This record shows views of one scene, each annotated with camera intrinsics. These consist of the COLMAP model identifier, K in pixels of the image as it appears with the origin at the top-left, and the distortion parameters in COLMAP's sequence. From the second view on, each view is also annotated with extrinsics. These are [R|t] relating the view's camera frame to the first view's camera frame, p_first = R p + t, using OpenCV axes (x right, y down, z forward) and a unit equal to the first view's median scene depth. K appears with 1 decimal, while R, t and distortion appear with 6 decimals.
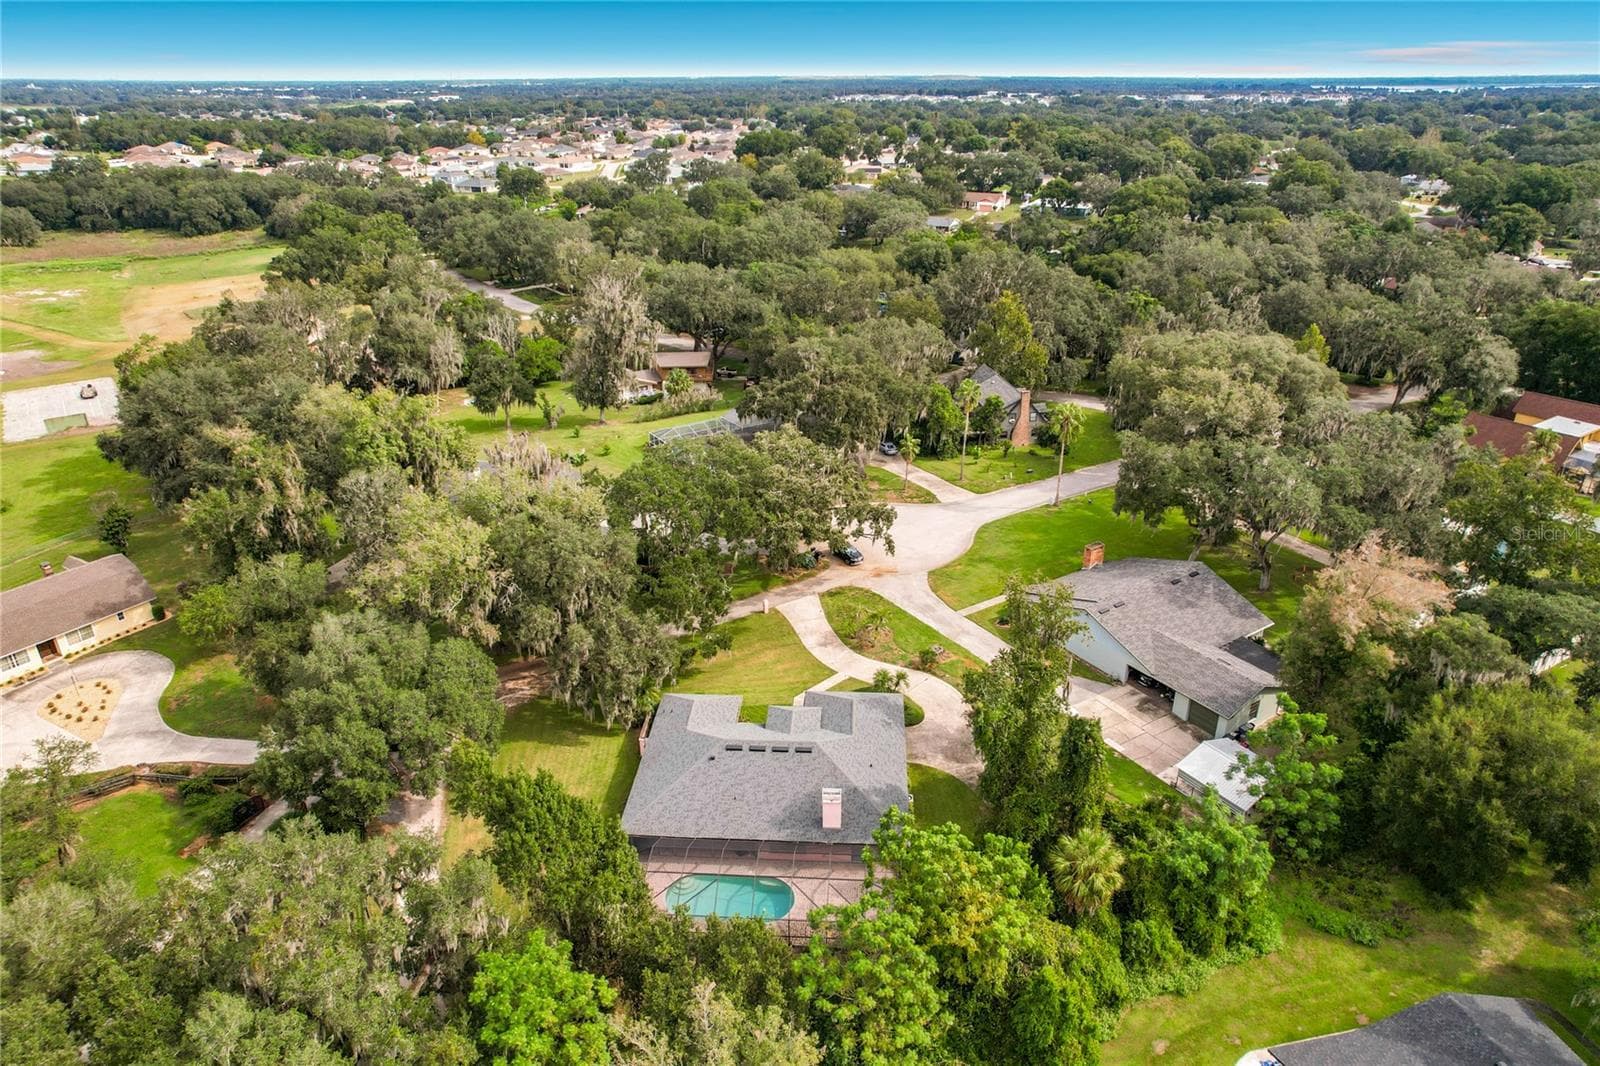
lens RADIAL K [[1031.6, 0, 800.0], [0, 1031.6, 533.0], [0, 0, 1]] dist [-0.040336, 0.000746]
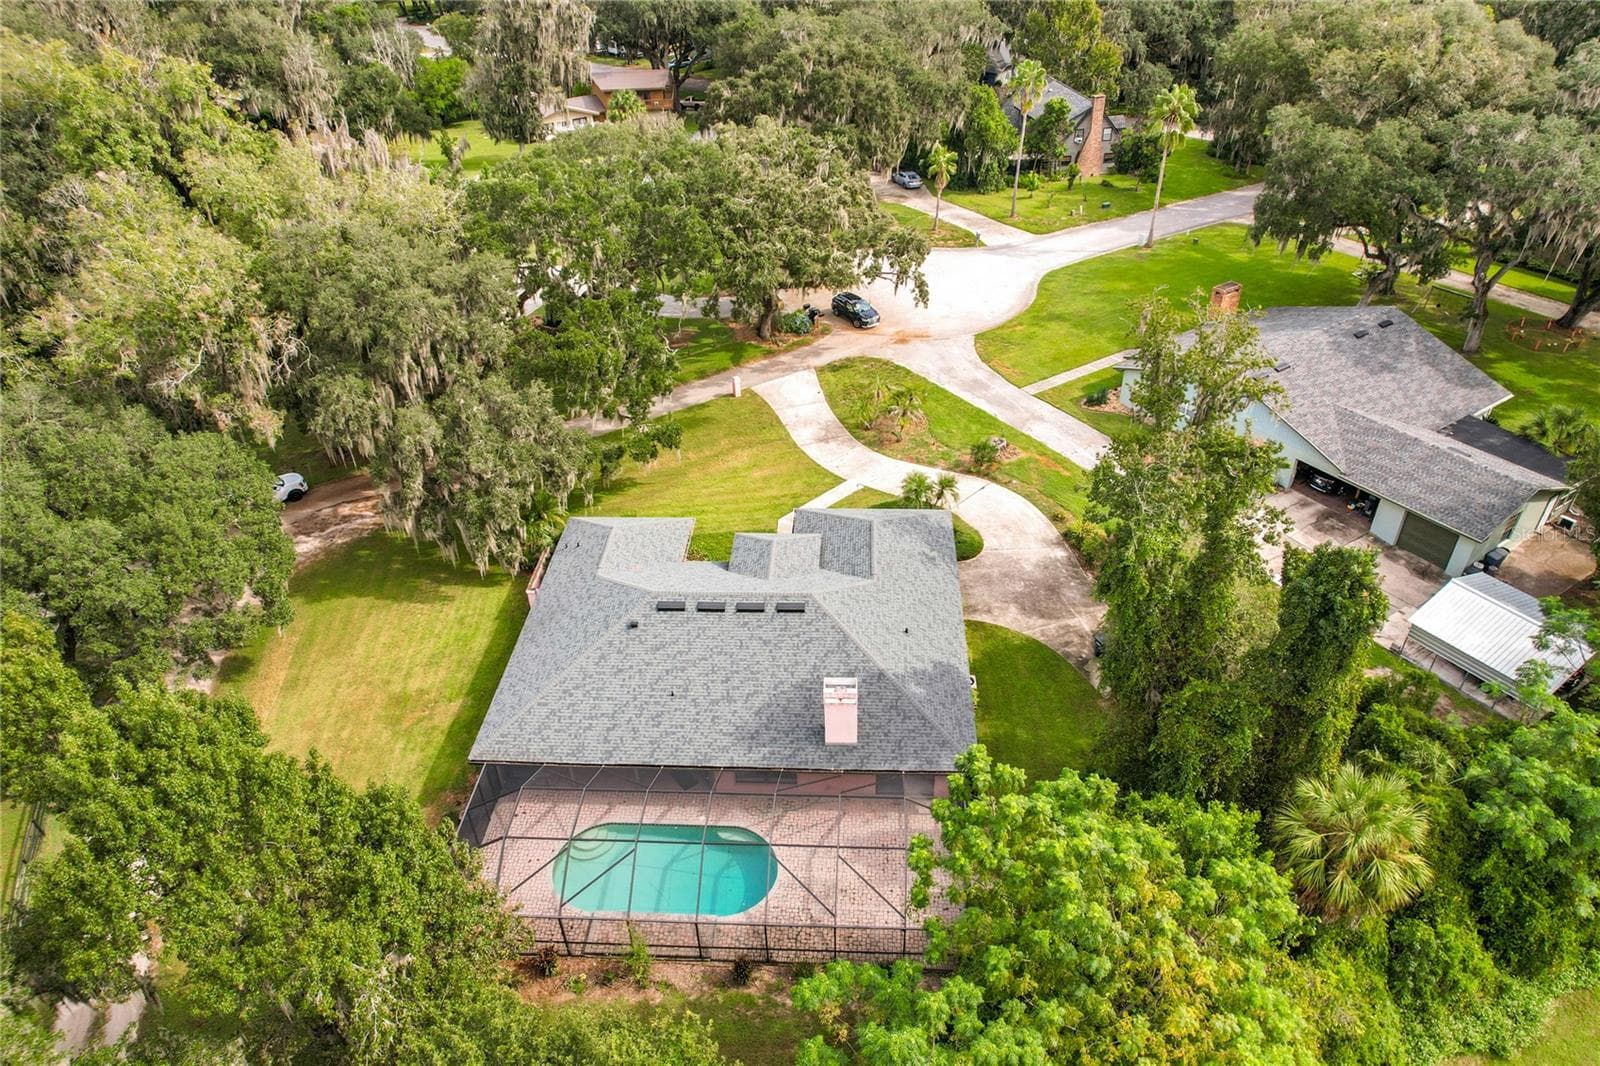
lens RADIAL K [[1031.6, 0, 800.0], [0, 1031.6, 533.0], [0, 0, 1]] dist [-0.040336, 0.000746]
pose [[0.999800, -0.019478, -0.004641, 0.010259], [0.019981, 0.985507, 0.168453, 0.059394], [0.001292, -0.168512, 0.985699, 0.361494]]
